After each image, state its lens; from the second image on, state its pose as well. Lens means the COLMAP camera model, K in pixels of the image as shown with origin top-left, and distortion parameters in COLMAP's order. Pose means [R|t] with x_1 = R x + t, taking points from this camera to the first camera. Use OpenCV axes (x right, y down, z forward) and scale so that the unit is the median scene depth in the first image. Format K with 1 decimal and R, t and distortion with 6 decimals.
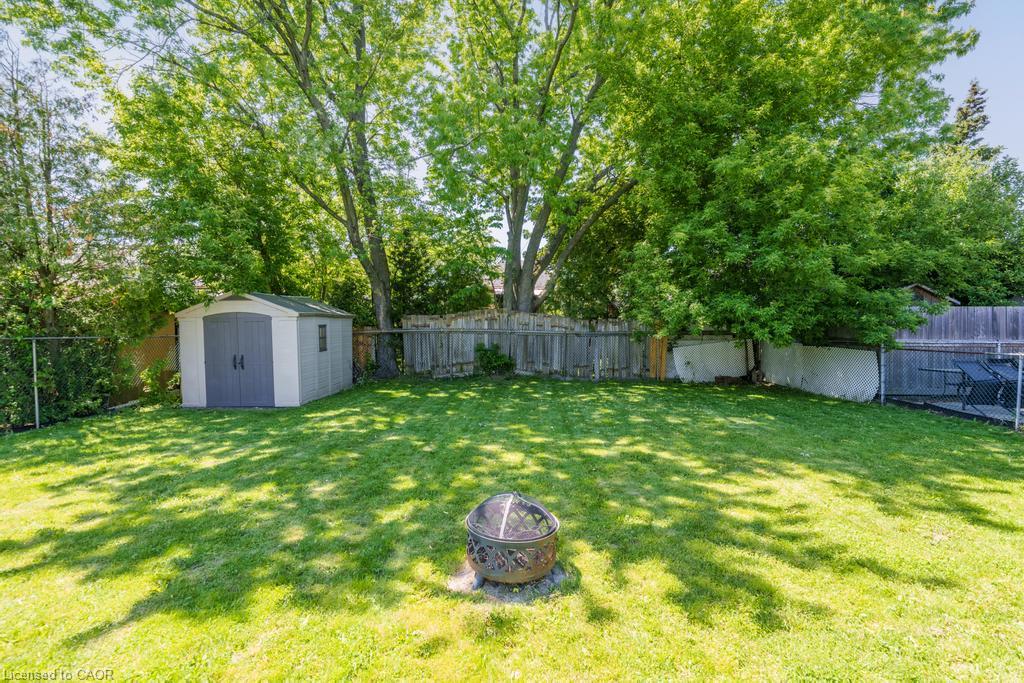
lens RADIAL K [[465.7, 0, 532.6], [0, 465.7, 338.9], [0, 0, 1]] dist [-0.007581, 0.000252]
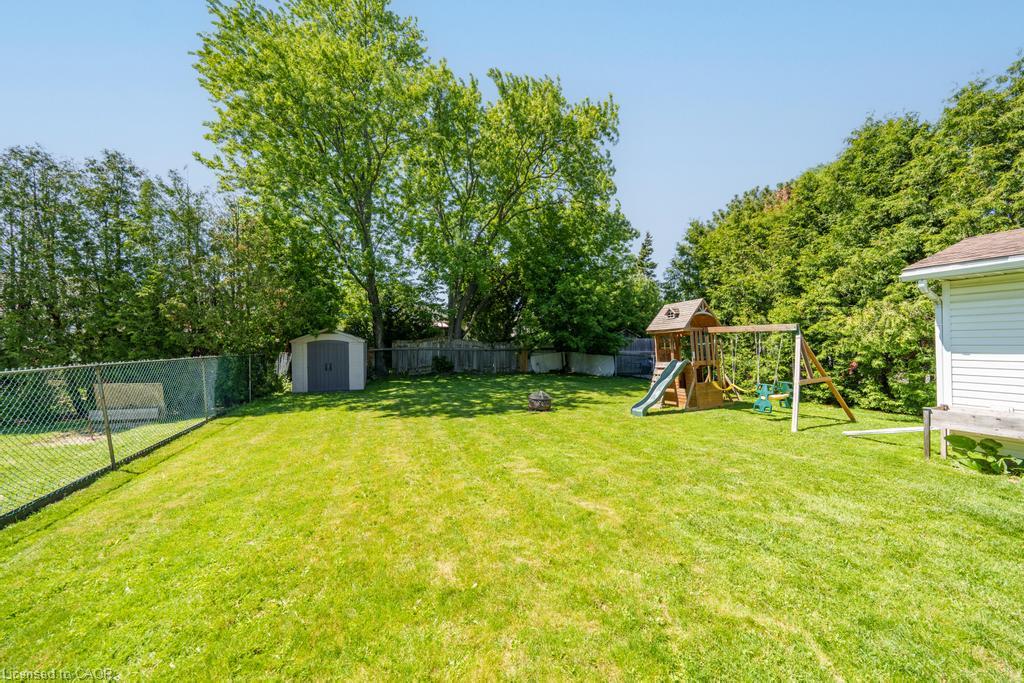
lens RADIAL K [[369.5, 0, 517.5], [0, 369.5, 334.9], [0, 0, 1]] dist [0.006114, 0.000256]
pose [[0.924765, 0.007693, 0.380462, -0.371601], [0.011316, 0.998798, -0.047700, 0.001029], [-0.380371, 0.048417, 0.923566, -0.489617]]
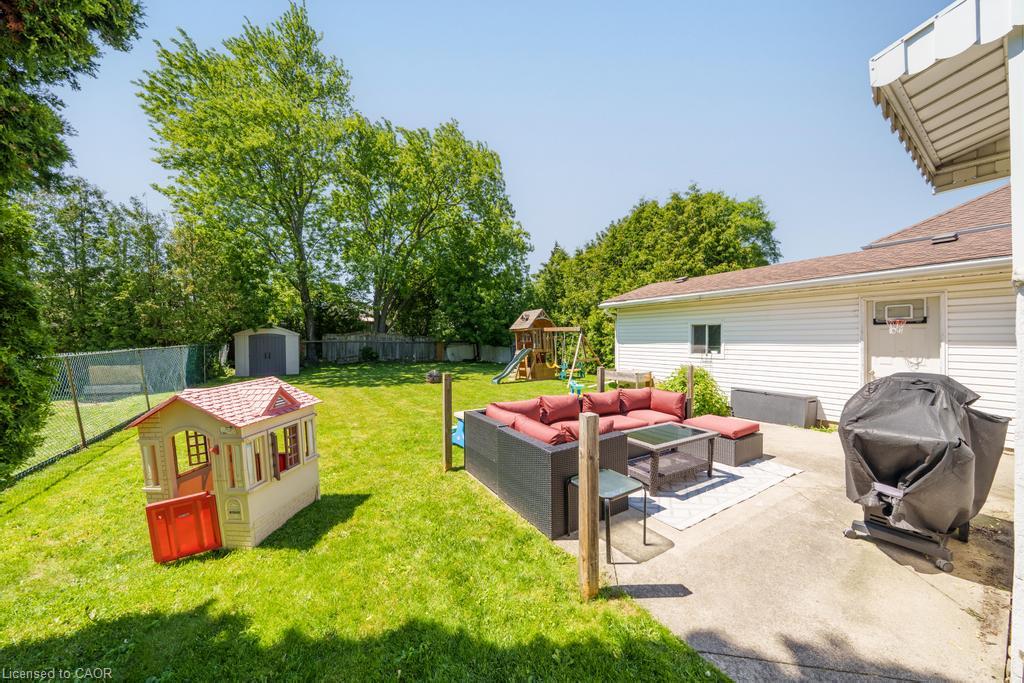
lens RADIAL K [[369.5, 0, 517.0], [0, 369.5, 342.9], [0, 0, 1]] dist [0.006114, 0.000256]
pose [[0.849993, -0.005552, 0.526765, -0.409246], [0.009806, 0.999938, -0.005284, 0.007021], [-0.526703, 0.009657, 0.849995, -0.857232]]
